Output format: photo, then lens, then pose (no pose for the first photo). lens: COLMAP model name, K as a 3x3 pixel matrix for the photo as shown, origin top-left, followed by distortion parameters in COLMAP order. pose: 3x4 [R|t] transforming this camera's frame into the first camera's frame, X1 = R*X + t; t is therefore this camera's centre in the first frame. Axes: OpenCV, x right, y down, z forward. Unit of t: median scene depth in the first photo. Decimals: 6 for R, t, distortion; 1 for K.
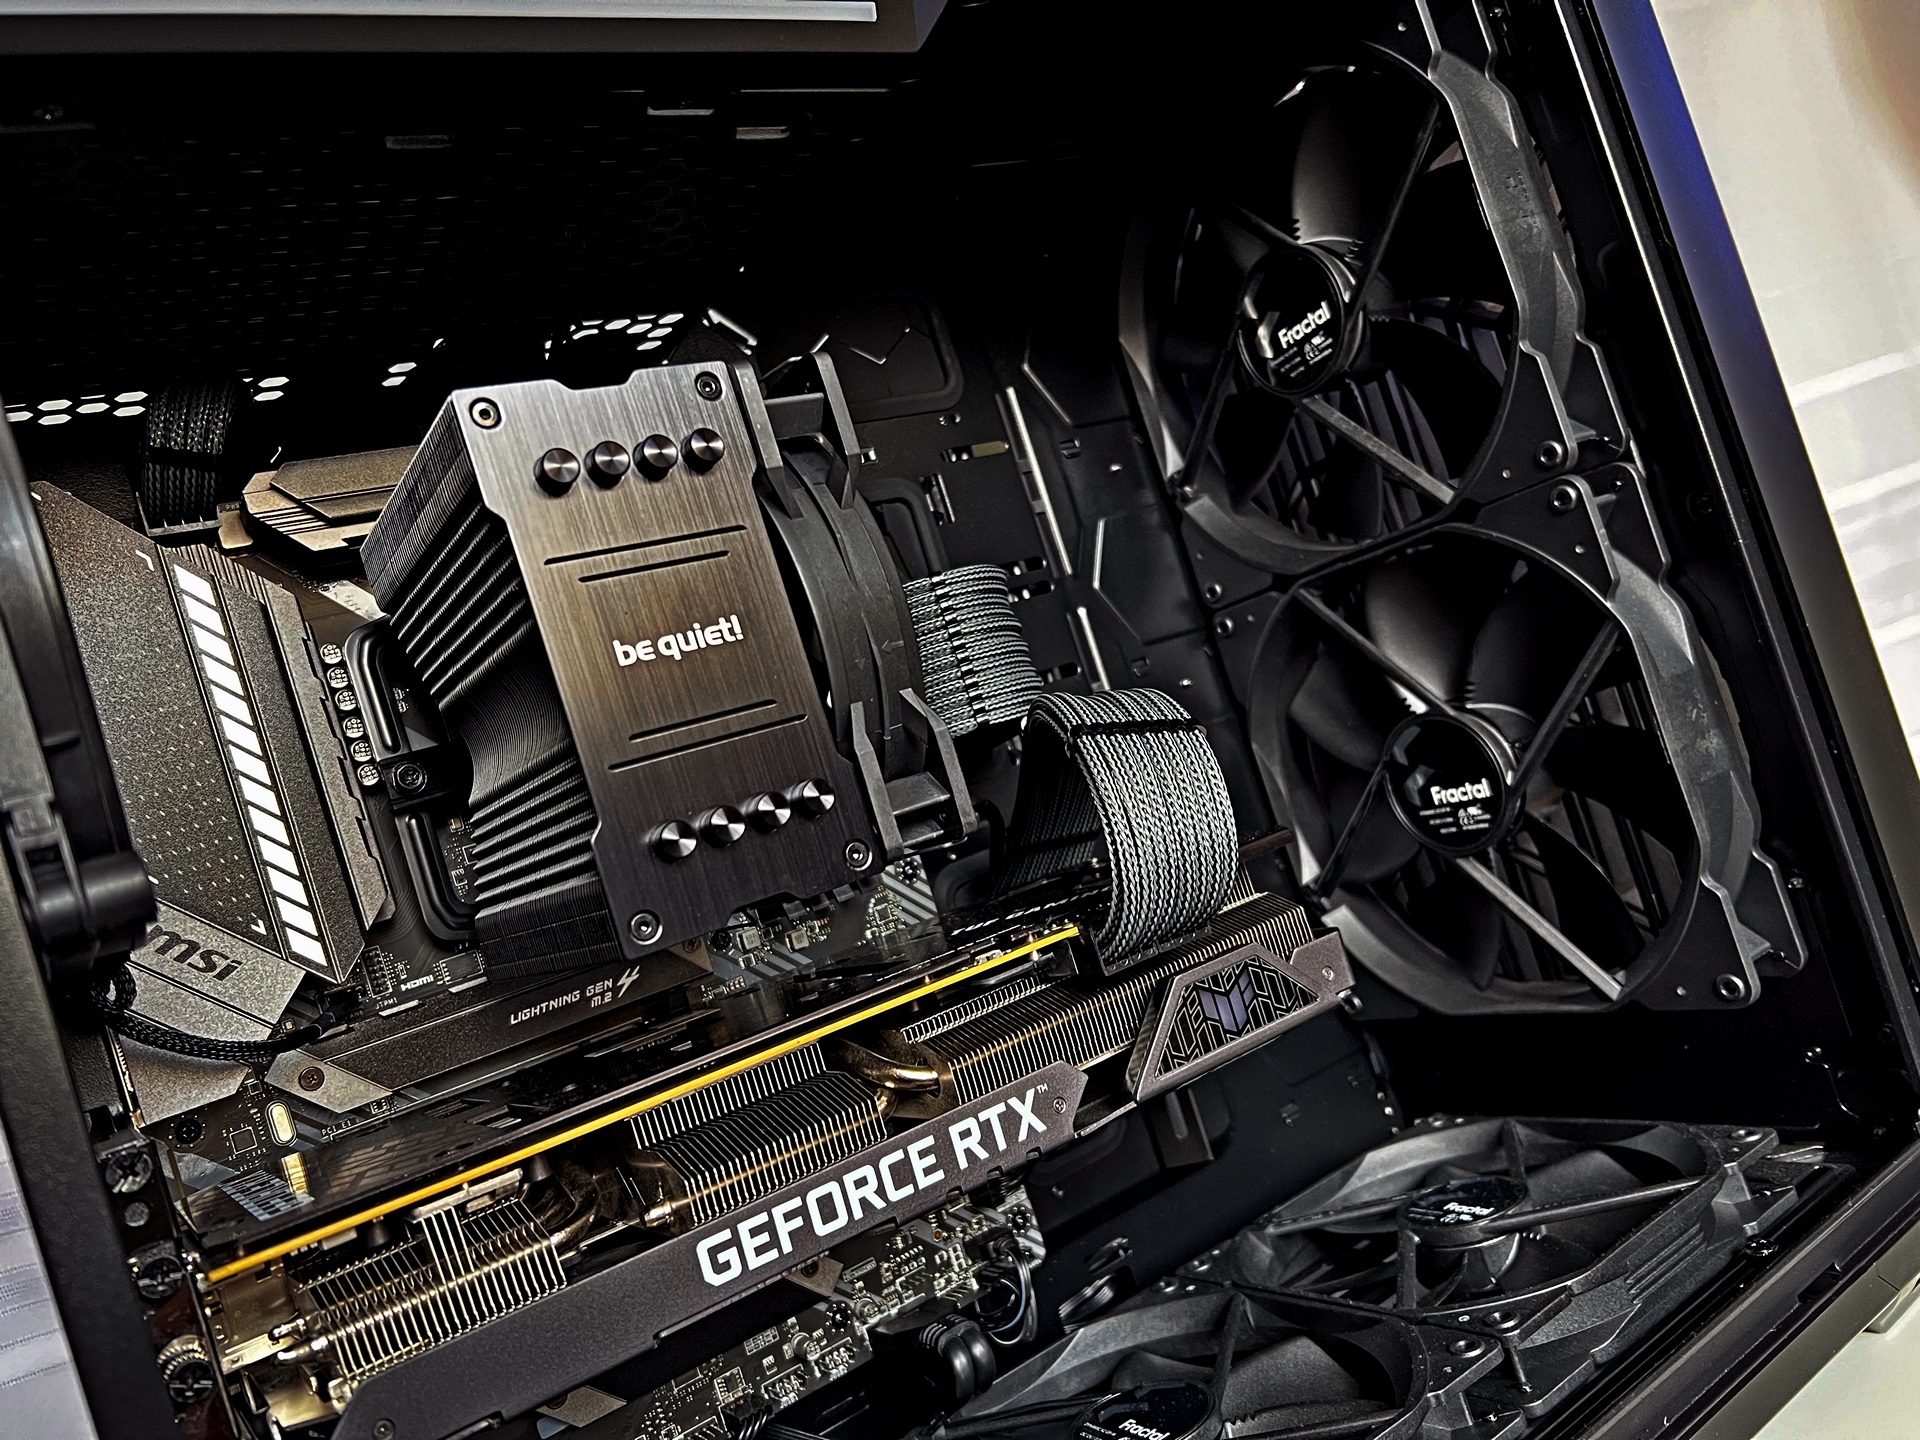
lens RADIAL K [[1522.3, 0, 954.6], [0, 1522.3, 720.4], [0, 0, 1]] dist [-0.024078, -0.014488]
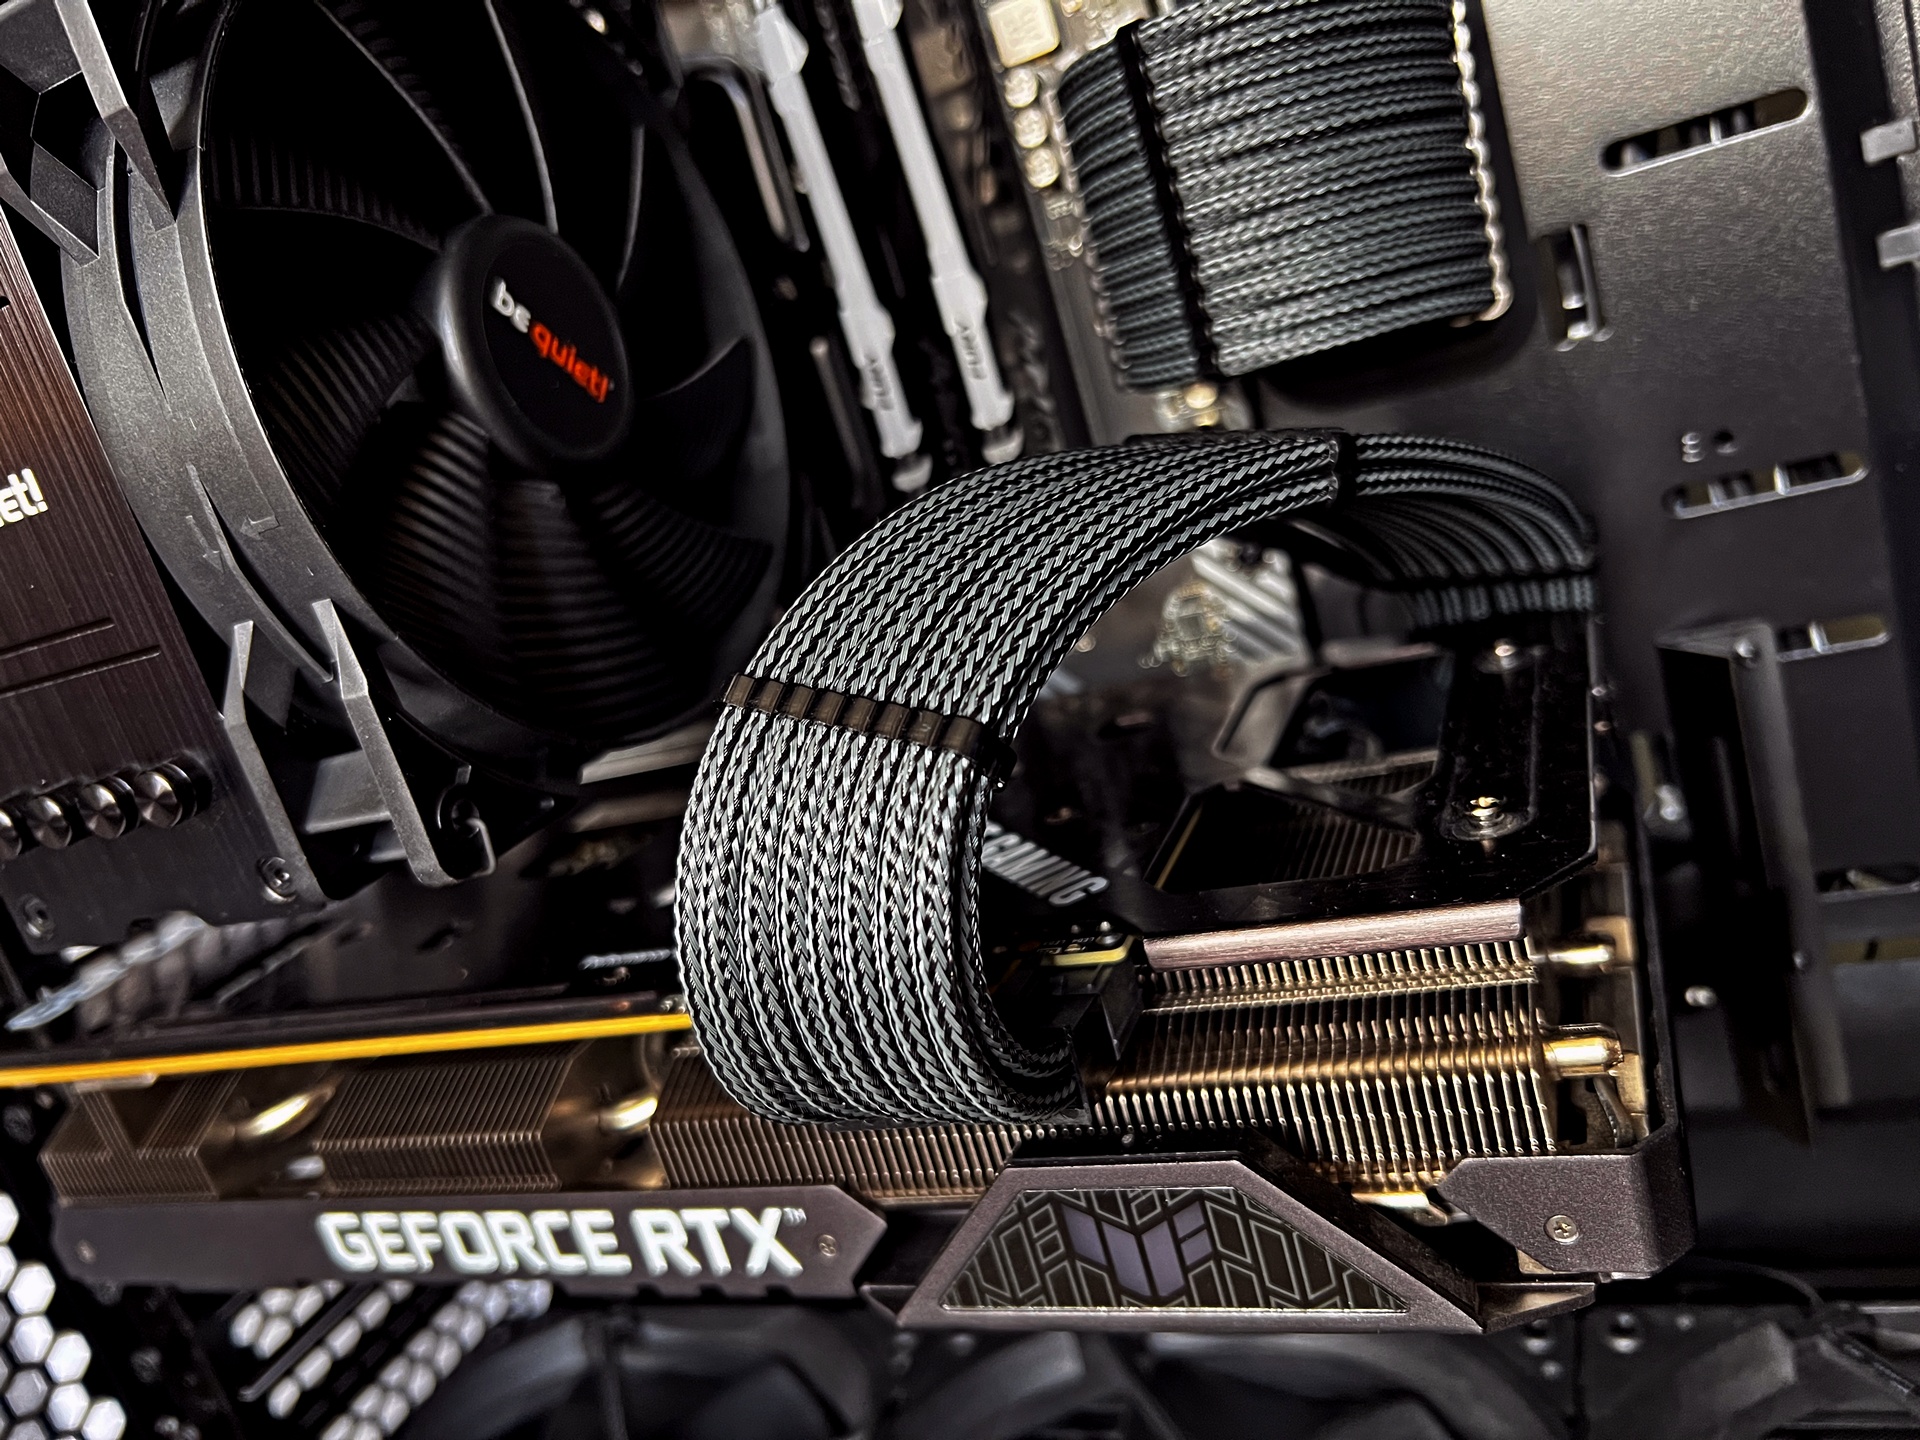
lens RADIAL K [[1522.3, 0, 974.5], [0, 1522.3, 731.9], [0, 0, 1]] dist [-0.024078, -0.014488]
pose [[0.627780, 0.334417, -0.702892, 0.456752], [0.122411, 0.849356, 0.513430, -0.208370], [0.768705, -0.408363, 0.492272, 0.862411]]
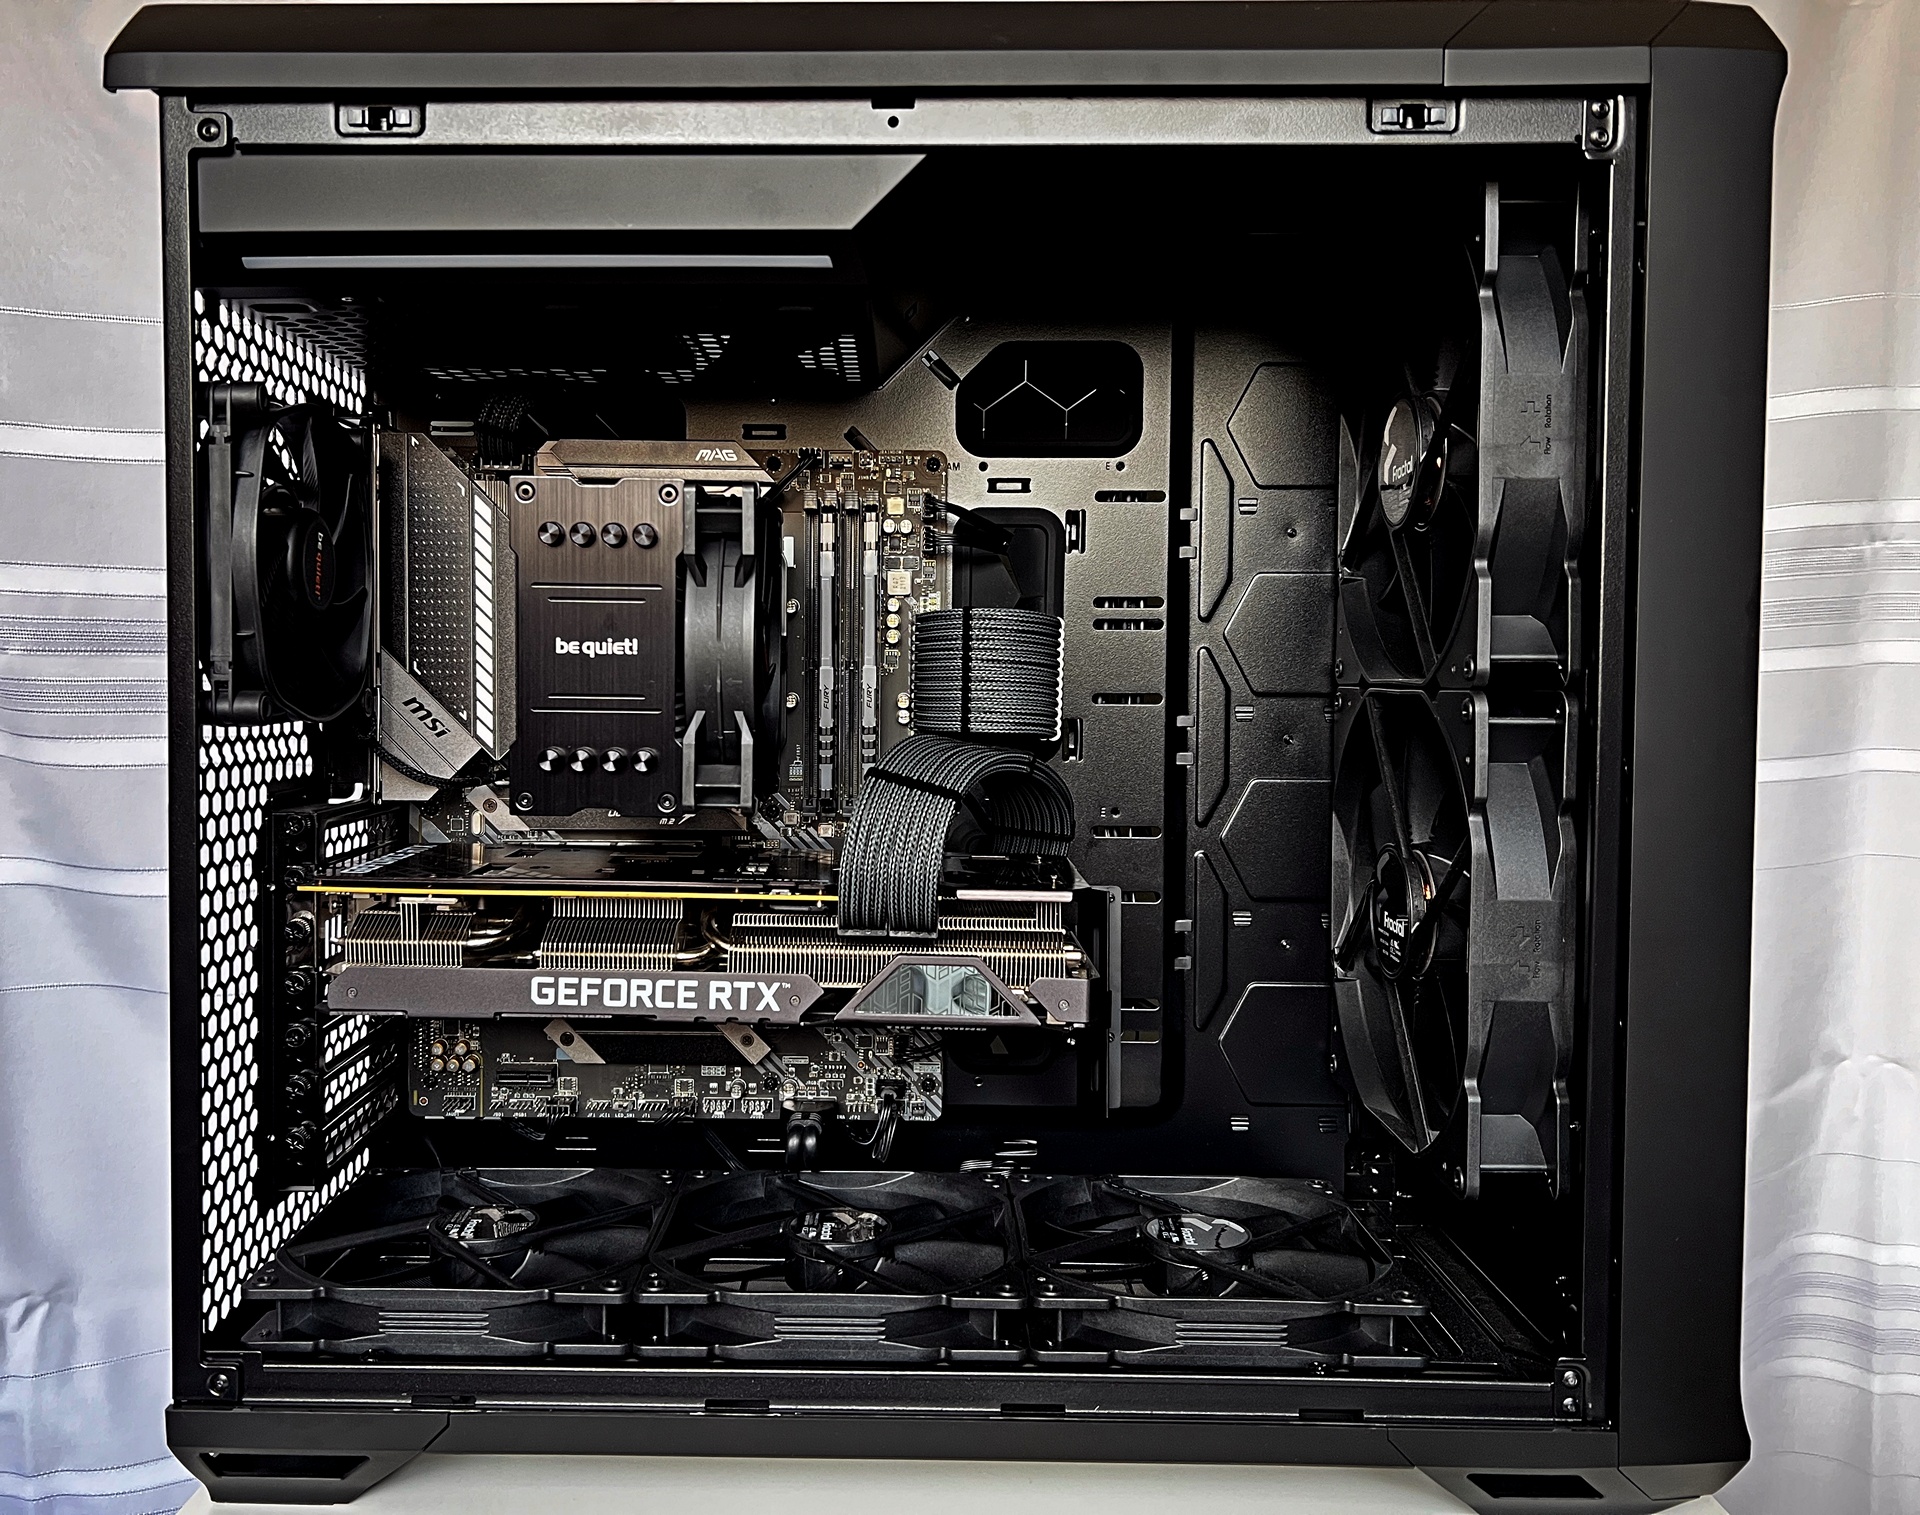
lens RADIAL K [[1620.3, 0, 879.3], [0, 1620.3, 735.8], [0, 0, 1]] dist [0.002731, -0.001165]
pose [[0.791528, 0.334446, -0.511497, 0.892545], [-0.245900, 0.940517, 0.234439, -0.401219], [0.559479, -0.059788, 0.826686, -0.271602]]
